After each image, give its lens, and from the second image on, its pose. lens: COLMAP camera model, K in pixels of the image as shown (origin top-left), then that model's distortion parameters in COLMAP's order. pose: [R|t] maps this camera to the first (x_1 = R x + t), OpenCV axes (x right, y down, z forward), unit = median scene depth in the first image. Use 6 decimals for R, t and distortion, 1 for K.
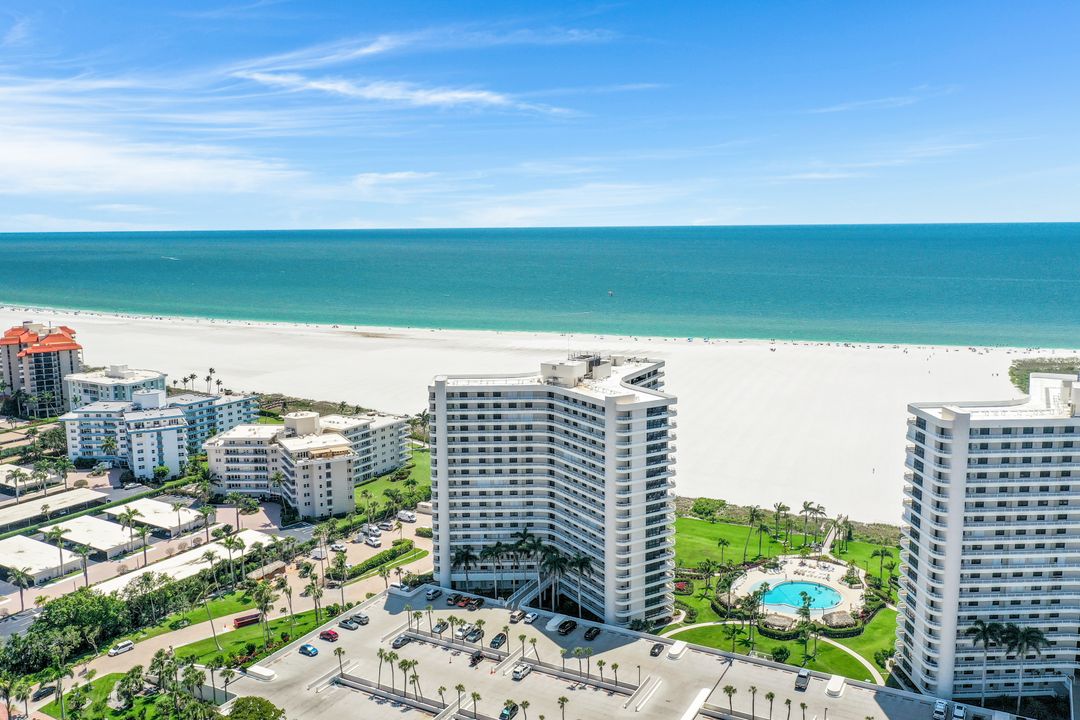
lens RADIAL K [[870.1, 0, 537.9], [0, 870.1, 331.7], [0, 0, 1]] dist [-0.007158, -0.012060]
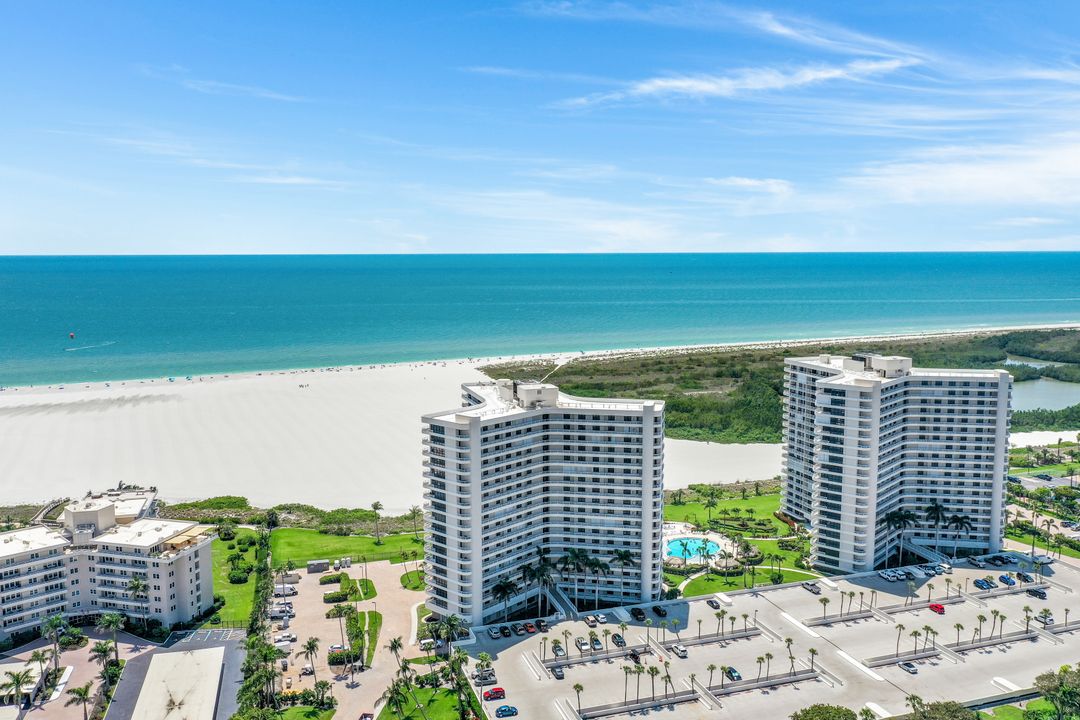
lens RADIAL K [[866.7, 0, 540.5], [0, 866.7, 325.3], [0, 0, 1]] dist [-0.054098, 0.086508]
pose [[0.691481, -0.052156, 0.720510, -0.746506], [0.082355, 0.996579, -0.006897, -0.033233], [-0.717685, 0.064107, 0.693411, 0.254704]]
